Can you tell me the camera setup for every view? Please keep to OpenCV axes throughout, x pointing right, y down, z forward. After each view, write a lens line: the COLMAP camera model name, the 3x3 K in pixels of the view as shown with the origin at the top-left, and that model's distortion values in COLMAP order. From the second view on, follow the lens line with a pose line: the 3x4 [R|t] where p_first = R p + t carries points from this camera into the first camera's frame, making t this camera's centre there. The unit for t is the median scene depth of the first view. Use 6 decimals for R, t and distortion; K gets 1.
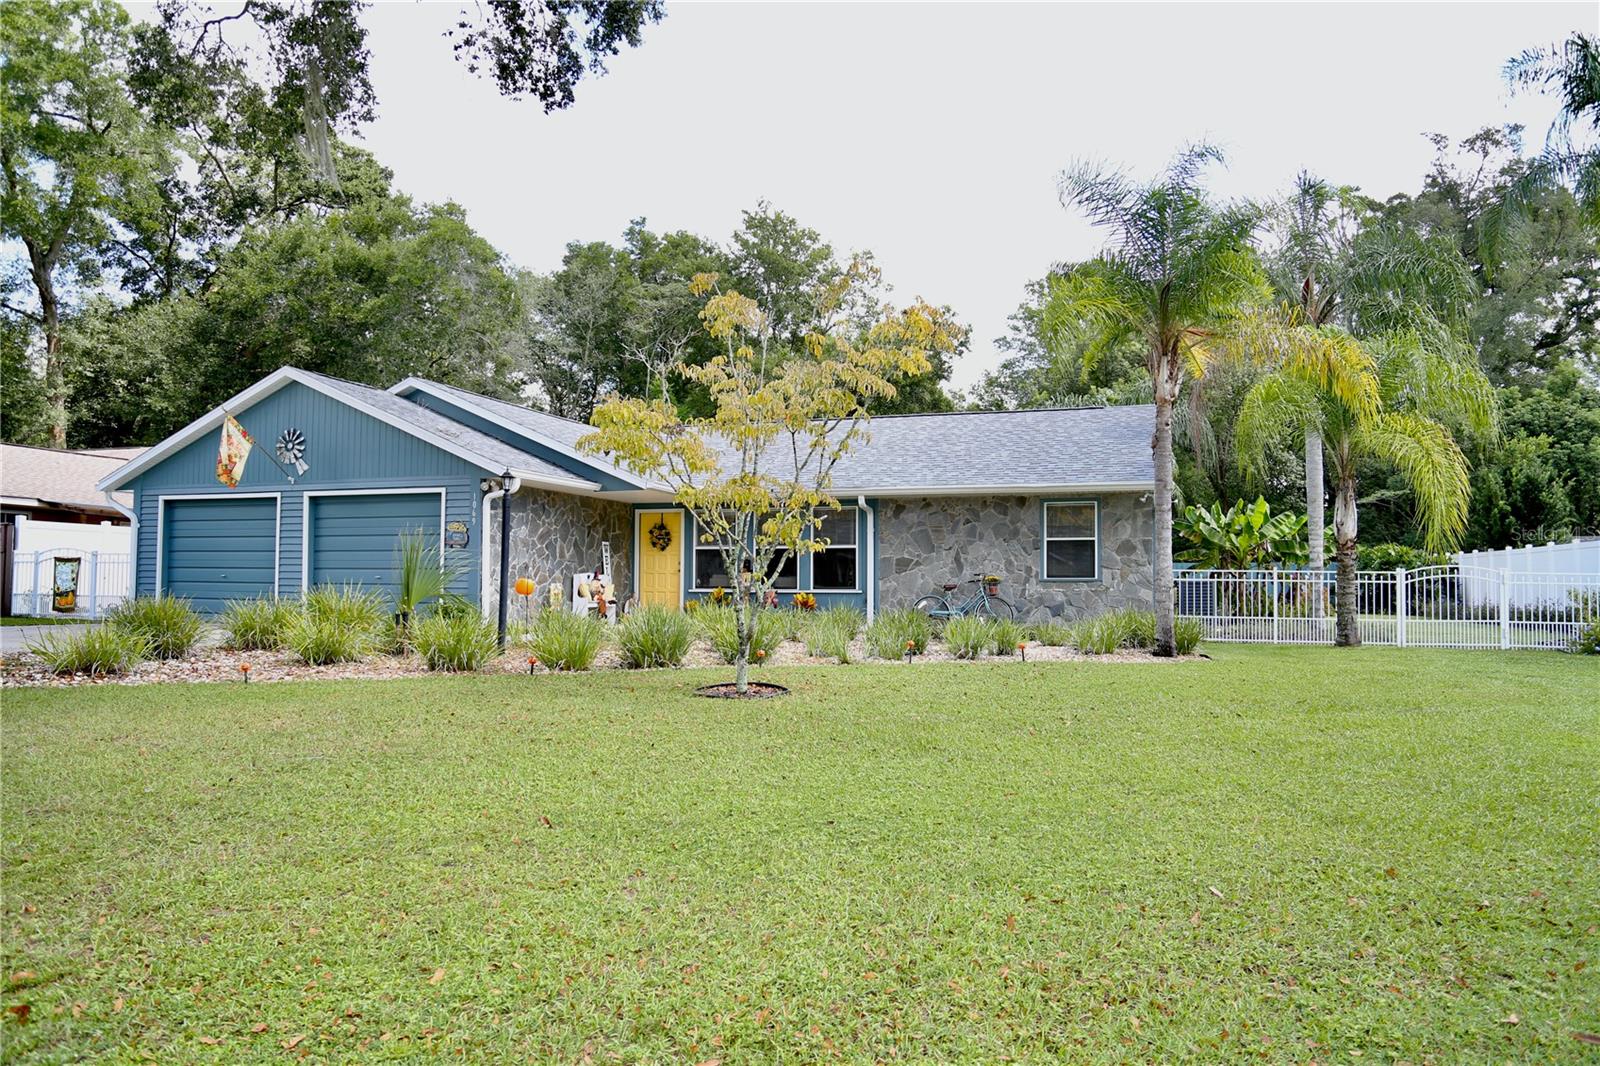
lens RADIAL K [[1089.4, 0, 803.9], [0, 1089.4, 524.9], [0, 0, 1]] dist [-0.120151, 0.067957]
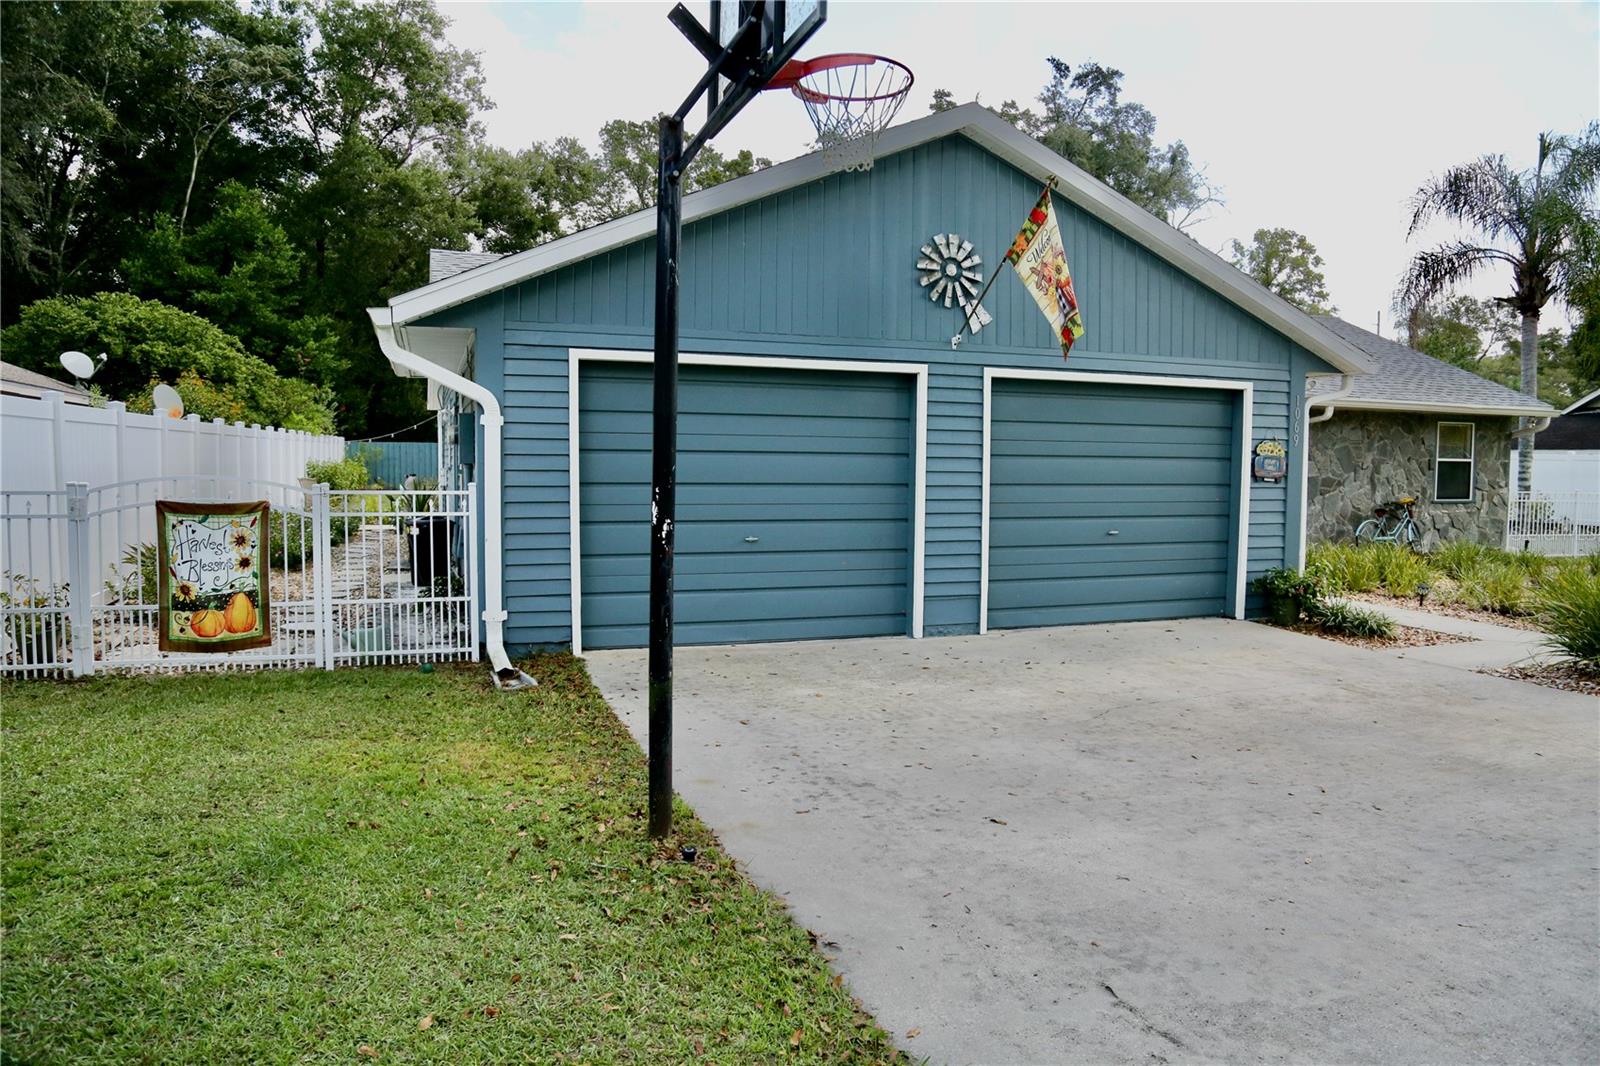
lens RADIAL K [[1089.4, 0, 800.7], [0, 1089.4, 530.5], [0, 0, 1]] dist [-0.120151, 0.067957]
pose [[0.786588, -0.040179, 0.616170, -0.786408], [-0.040501, 0.992375, 0.116413, -0.010014], [-0.616148, -0.116524, 0.778963, 0.598568]]
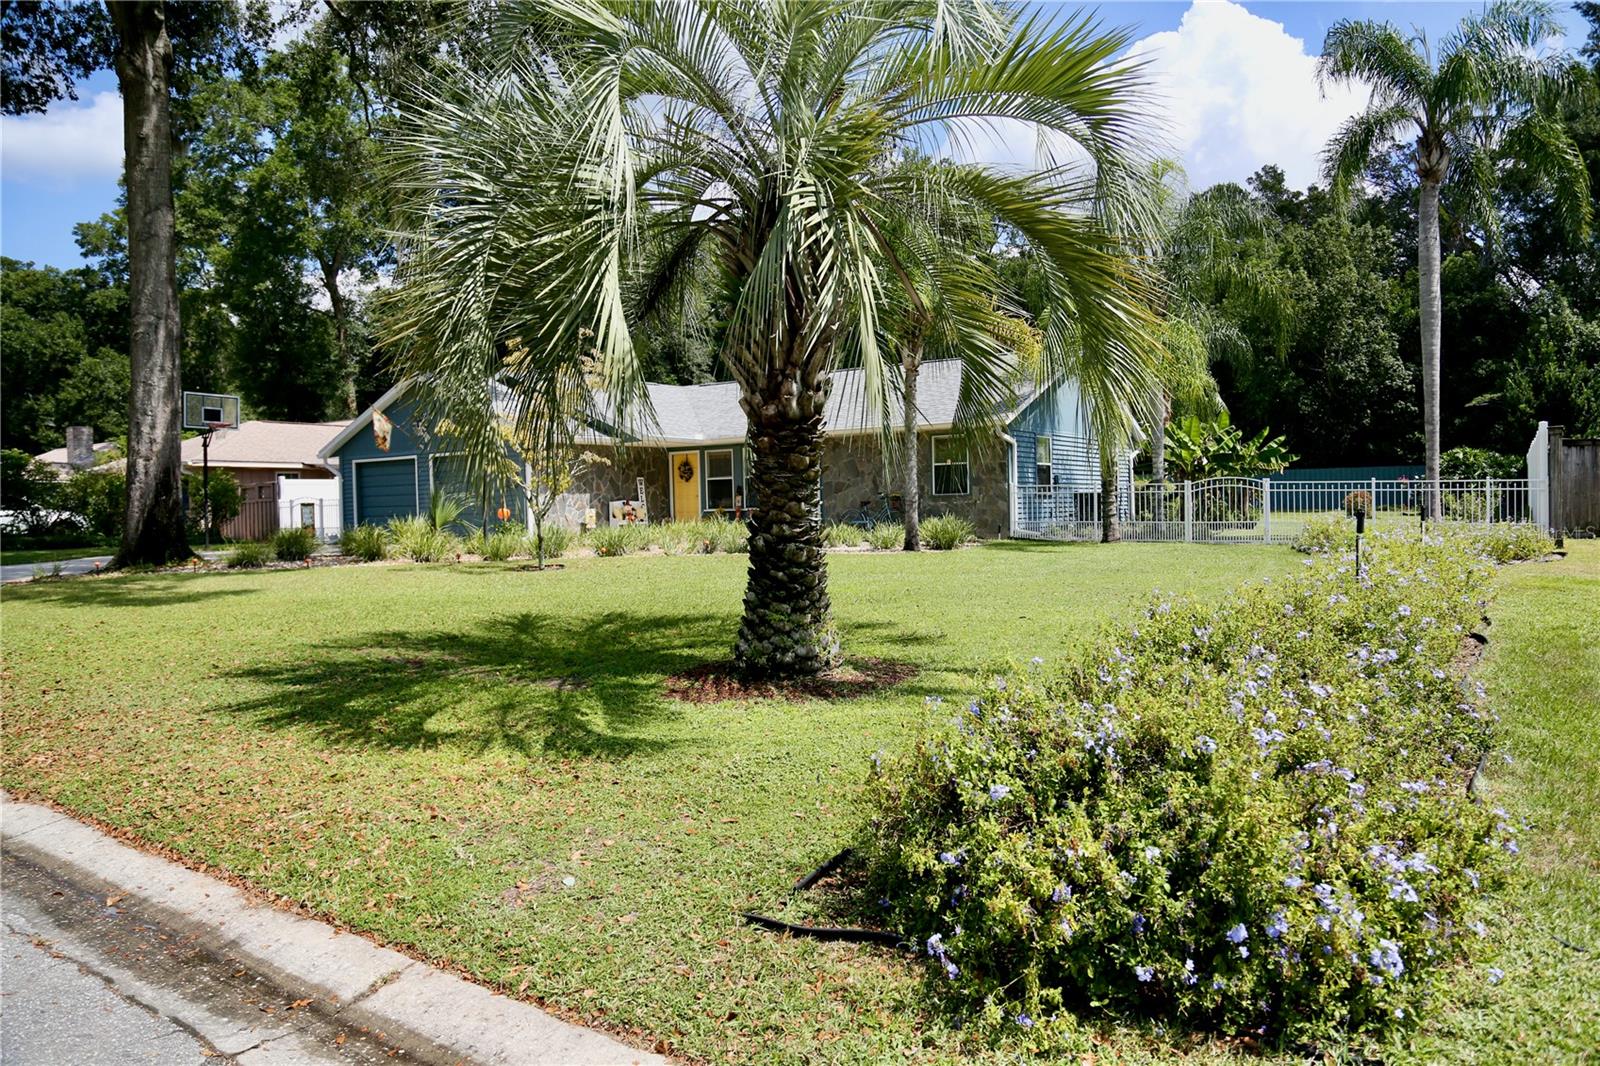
lens RADIAL K [[1089.4, 0, 798.4], [0, 1089.4, 549.2], [0, 0, 1]] dist [-0.120151, 0.067957]
pose [[0.960984, -0.016090, -0.276137, 0.381634], [0.041704, 0.995323, 0.087140, -0.005774], [0.273444, -0.095256, 0.957160, -0.263349]]
